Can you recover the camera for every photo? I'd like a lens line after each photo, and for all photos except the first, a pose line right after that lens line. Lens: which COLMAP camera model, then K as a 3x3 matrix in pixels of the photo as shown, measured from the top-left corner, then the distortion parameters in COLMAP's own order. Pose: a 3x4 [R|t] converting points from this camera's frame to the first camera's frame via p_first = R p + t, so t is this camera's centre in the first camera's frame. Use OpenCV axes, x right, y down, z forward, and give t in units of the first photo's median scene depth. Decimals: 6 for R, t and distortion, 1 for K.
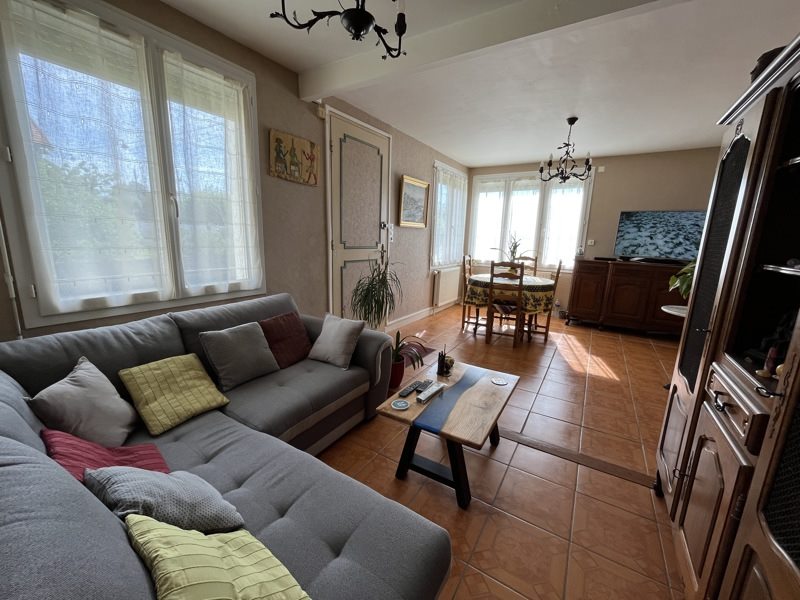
lens RADIAL K [[322.7, 0, 398.5], [0, 322.7, 299.5], [0, 0, 1]] dist [-0.007156, 0.000026]
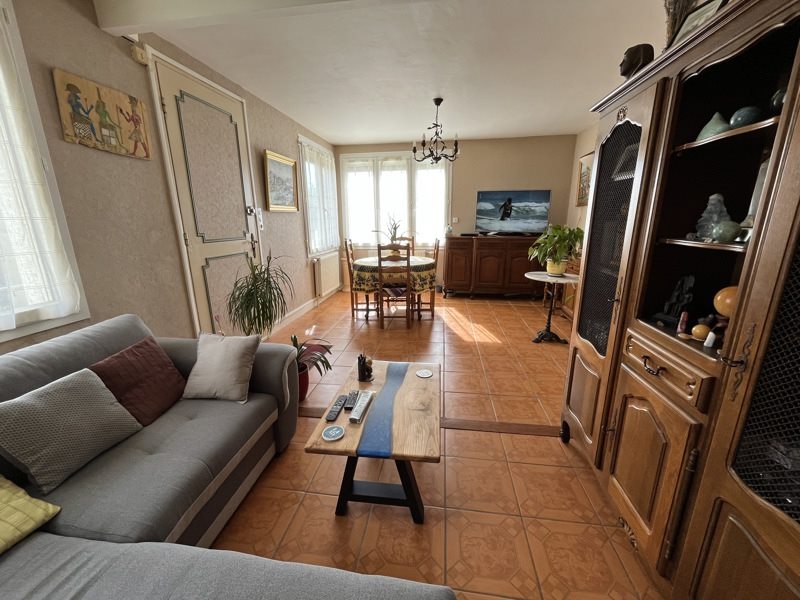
lens RADIAL K [[322.7, 0, 398.5], [0, 322.7, 299.5], [0, 0, 1]] dist [-0.007156, 0.000026]
pose [[0.913058, -0.136660, 0.384251, -0.062649], [0.115463, 0.990258, 0.077825, -0.031429], [-0.391144, -0.026692, 0.919942, 0.105870]]
